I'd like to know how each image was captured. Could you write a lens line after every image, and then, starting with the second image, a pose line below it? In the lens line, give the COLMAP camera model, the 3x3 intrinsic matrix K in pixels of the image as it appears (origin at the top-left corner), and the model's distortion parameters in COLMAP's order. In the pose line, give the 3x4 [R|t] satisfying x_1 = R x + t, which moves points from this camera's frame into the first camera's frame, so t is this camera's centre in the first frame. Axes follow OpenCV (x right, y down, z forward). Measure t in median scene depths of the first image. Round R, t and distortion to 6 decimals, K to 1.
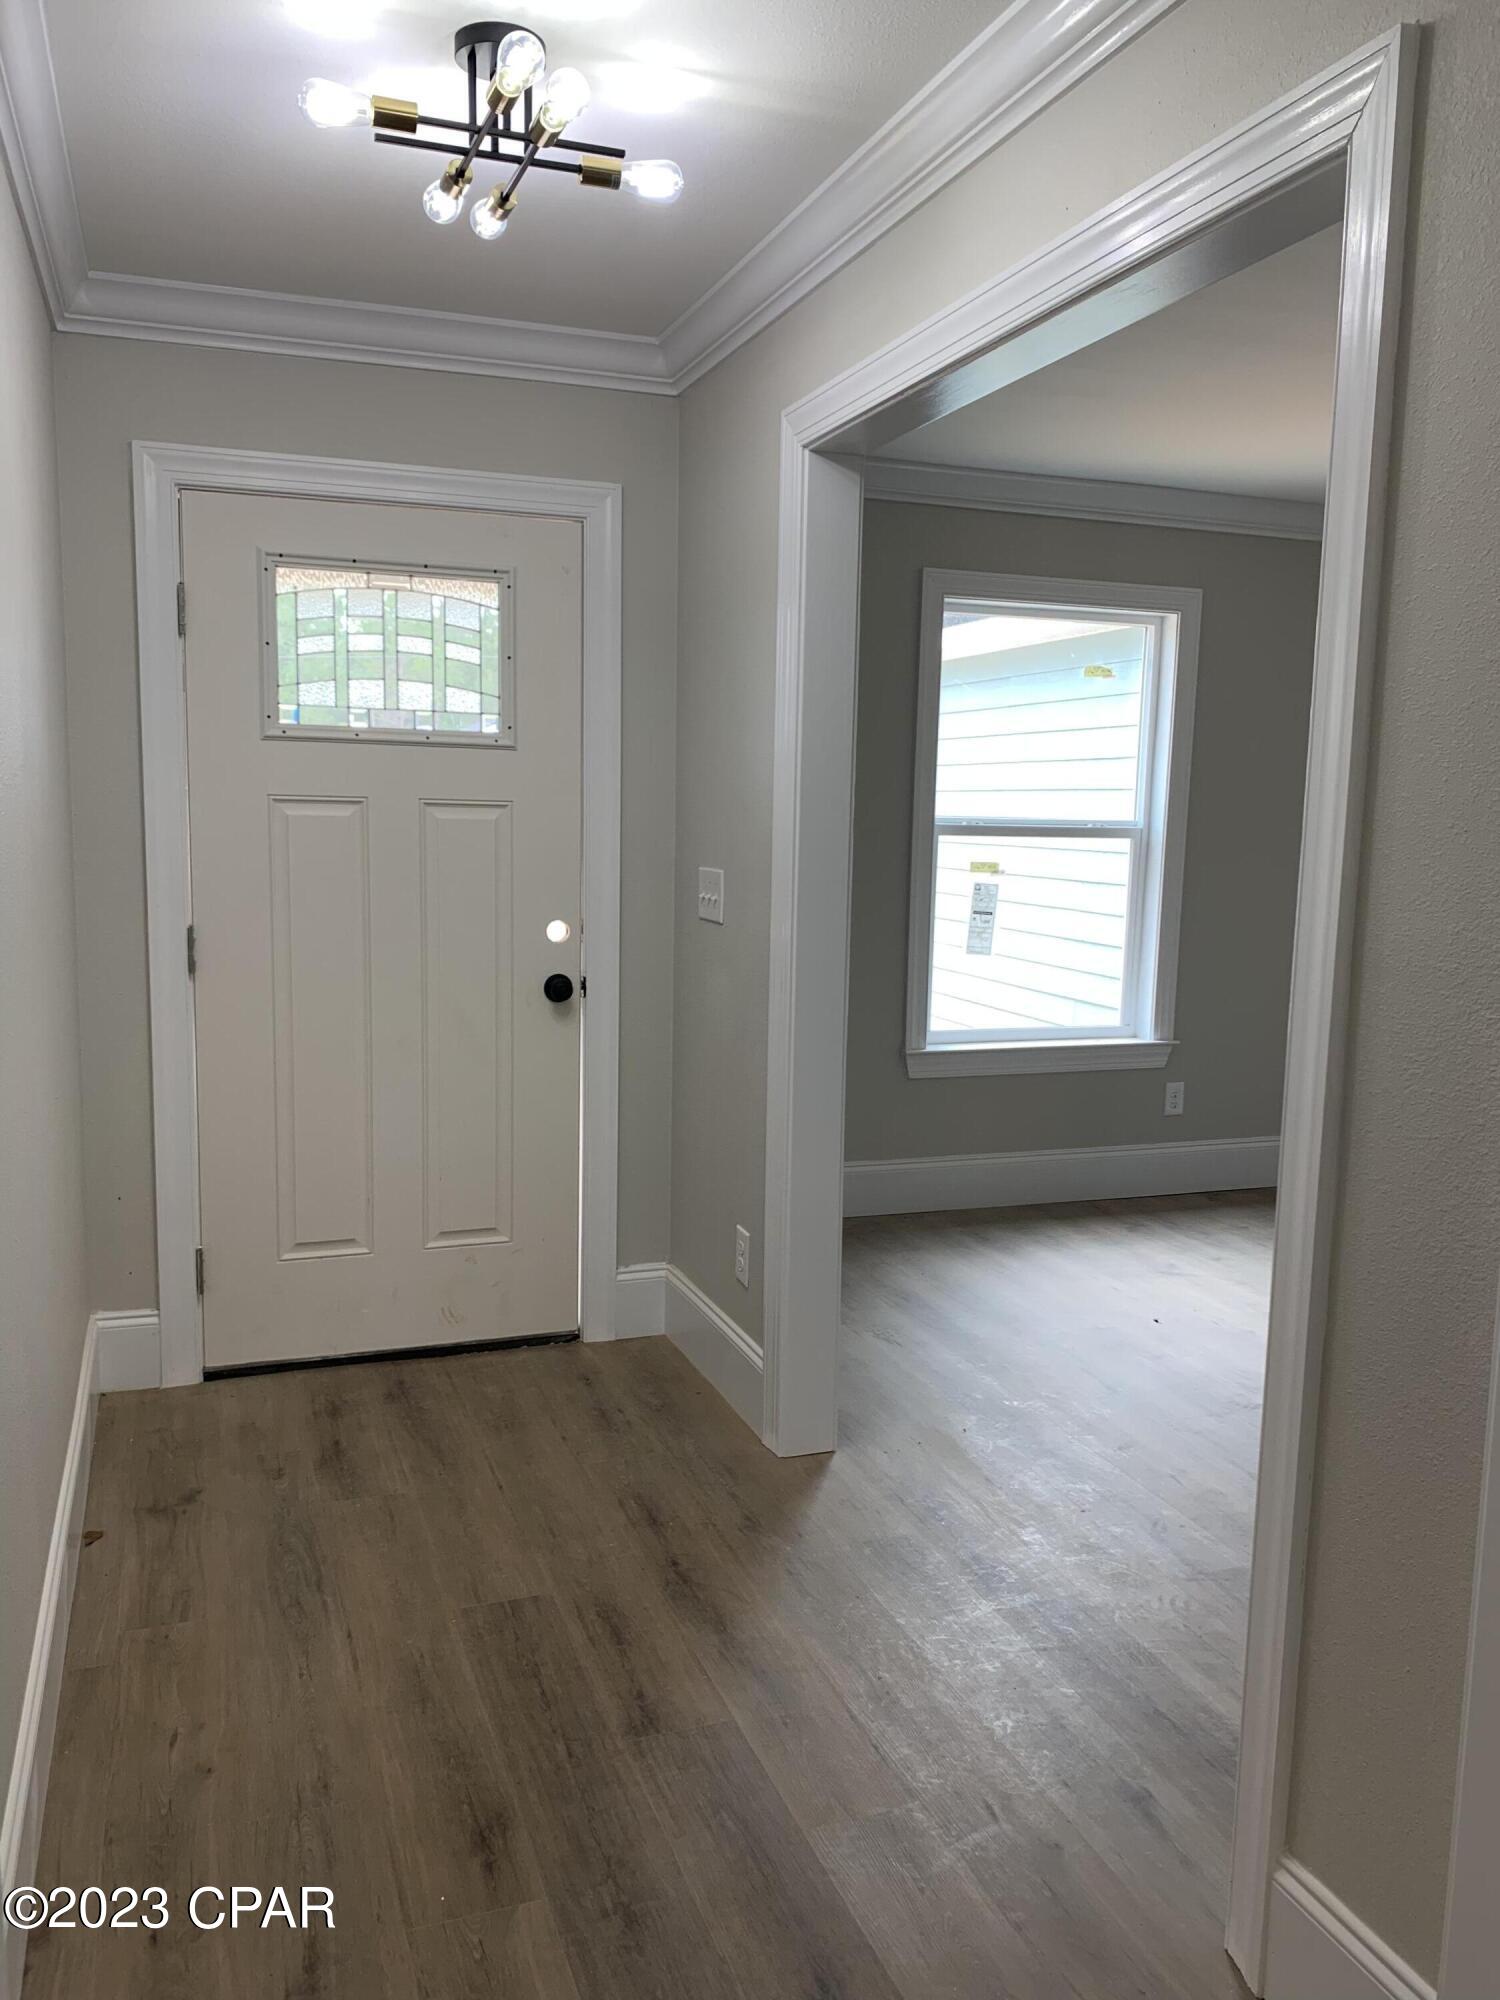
lens RADIAL K [[1527.9, 0, 750.0], [0, 1527.9, 1000.0], [0, 0, 1]] dist [0.035691, -0.043359]
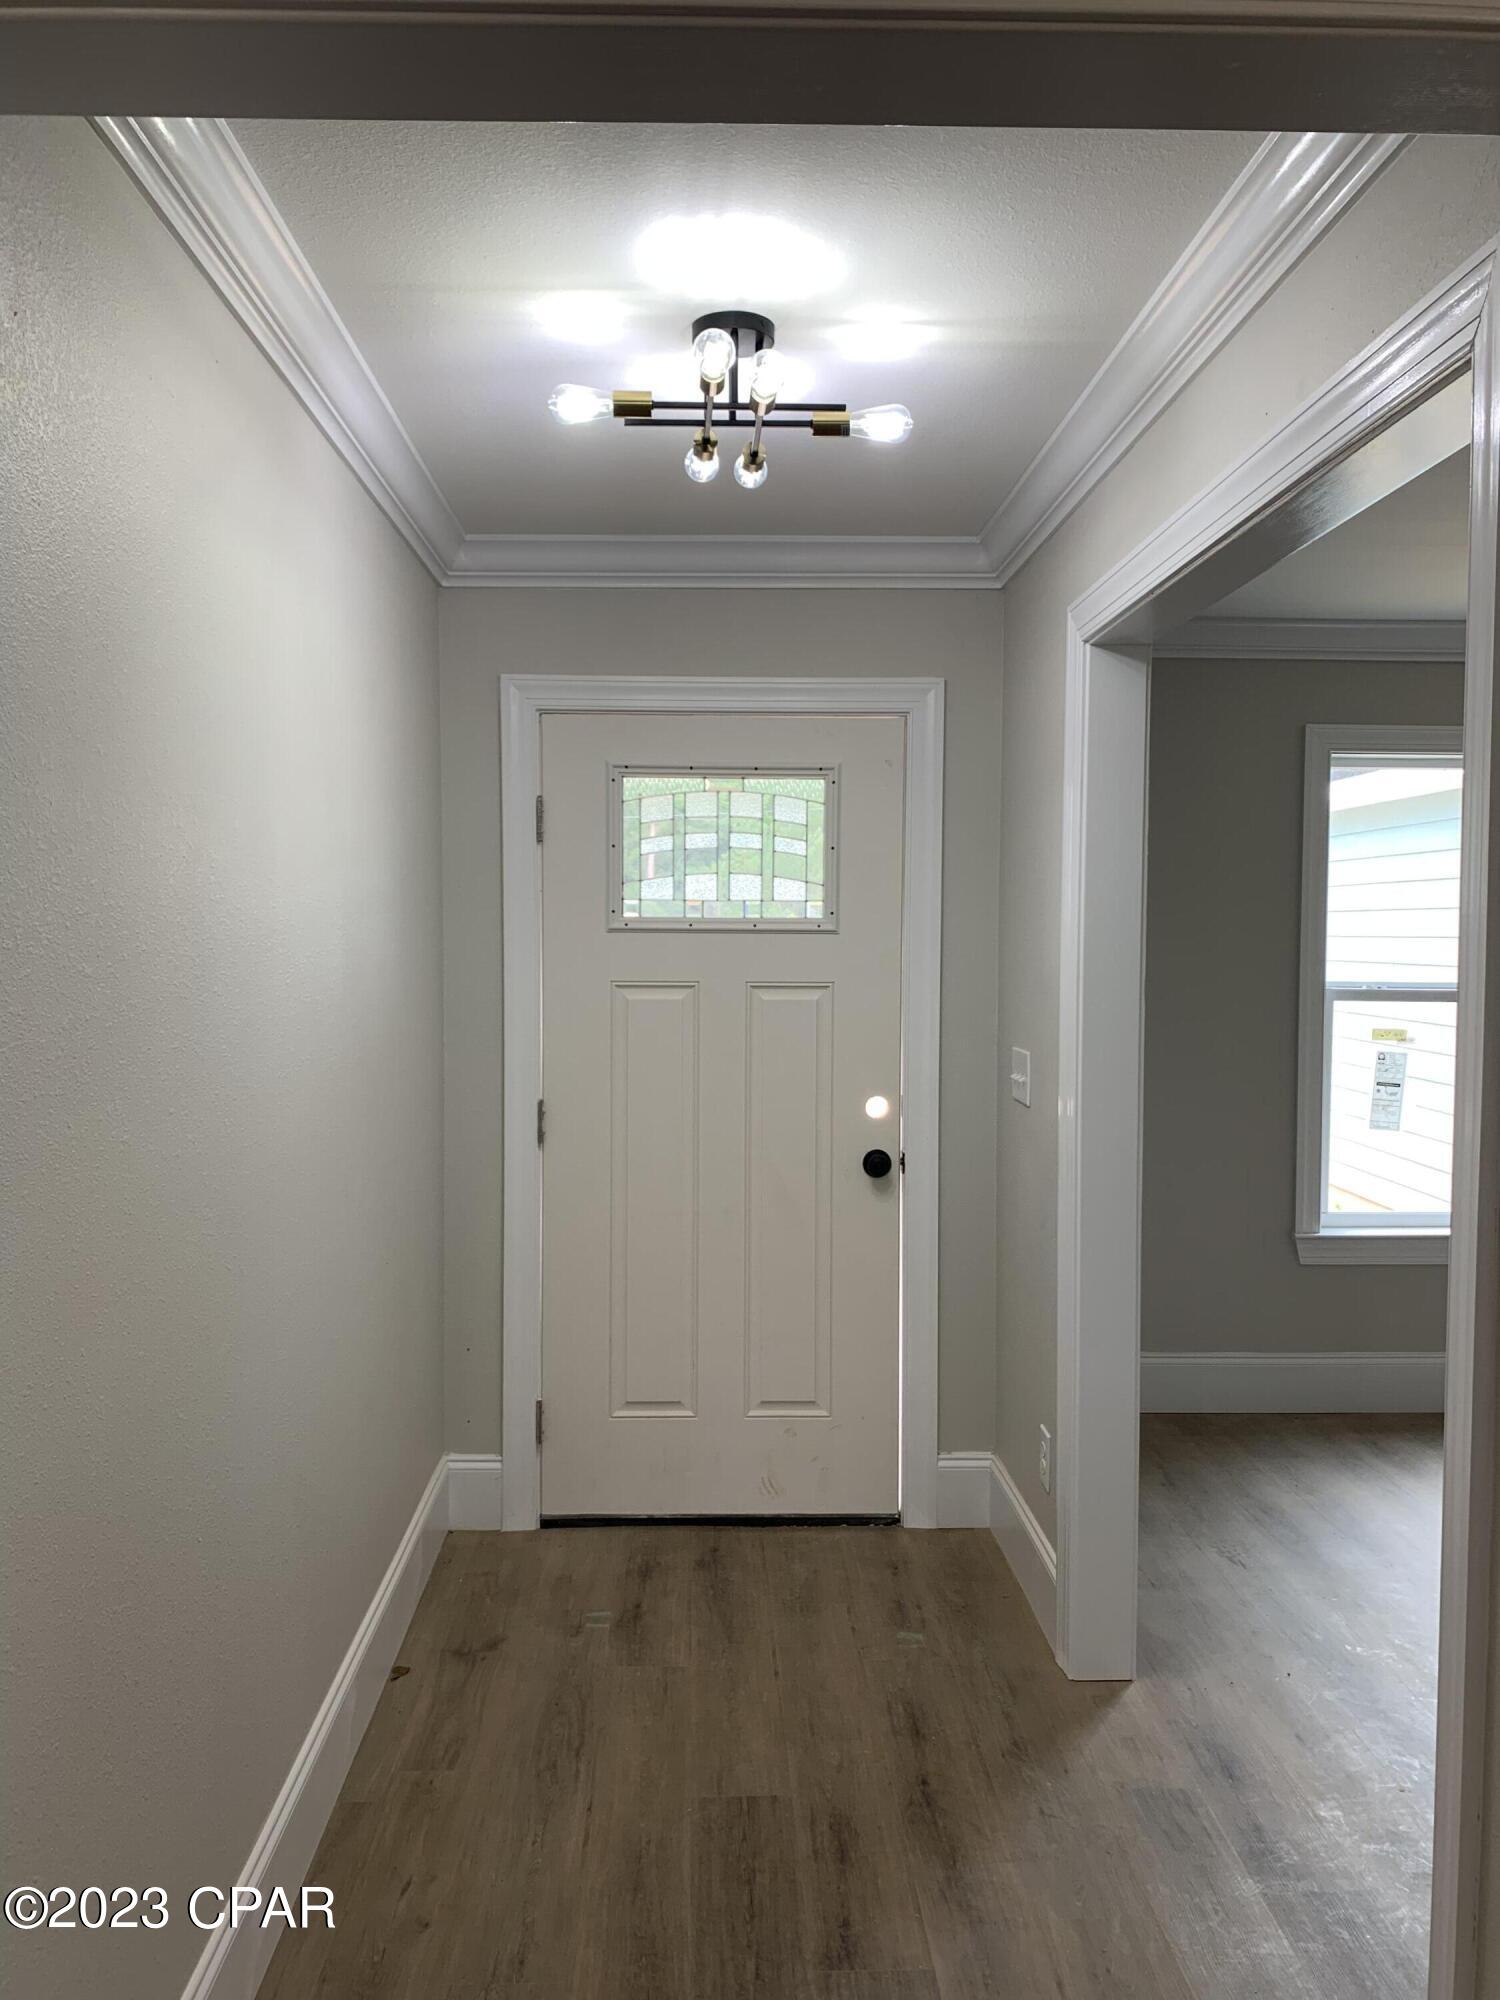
lens RADIAL K [[1527.9, 0, 750.0], [0, 1527.9, 1000.0], [0, 0, 1]] dist [0.035691, -0.043359]
pose [[0.951664, -0.002031, -0.307136, 0.121057], [-0.025788, 0.995919, -0.086490, -0.030787], [0.306058, 0.090230, 0.947727, 0.004246]]
